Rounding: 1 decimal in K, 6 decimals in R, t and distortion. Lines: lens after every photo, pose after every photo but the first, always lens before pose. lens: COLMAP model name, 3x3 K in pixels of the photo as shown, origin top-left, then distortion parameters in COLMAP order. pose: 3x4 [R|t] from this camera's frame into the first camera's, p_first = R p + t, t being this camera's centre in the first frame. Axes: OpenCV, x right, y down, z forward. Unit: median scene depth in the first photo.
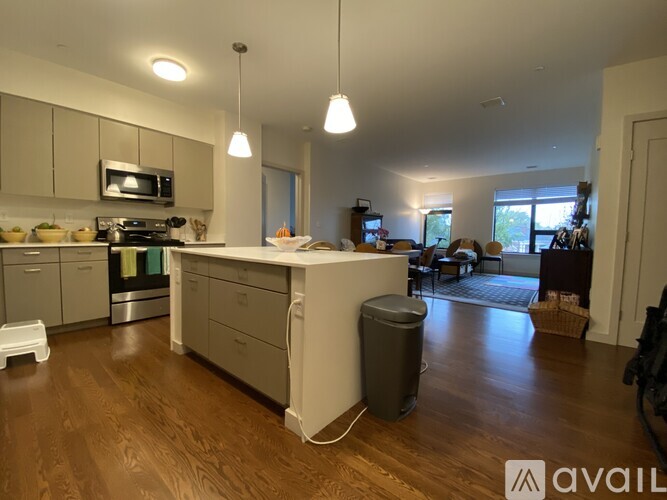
lens RADIAL K [[285.2, 0, 330.0], [0, 285.2, 250.5], [0, 0, 1]] dist [0.013940, -0.000279]
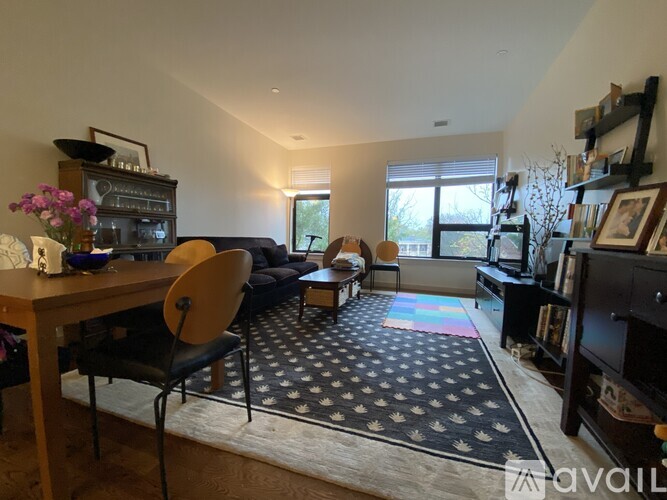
lens RADIAL K [[285.2, 0, 330.0], [0, 285.2, 250.5], [0, 0, 1]] dist [0.013940, -0.000279]
pose [[0.932019, -0.012452, 0.362197, 0.463330], [0.013459, 0.999909, -0.000258, -0.024288], [-0.362161, 0.005116, 0.932102, 0.961705]]
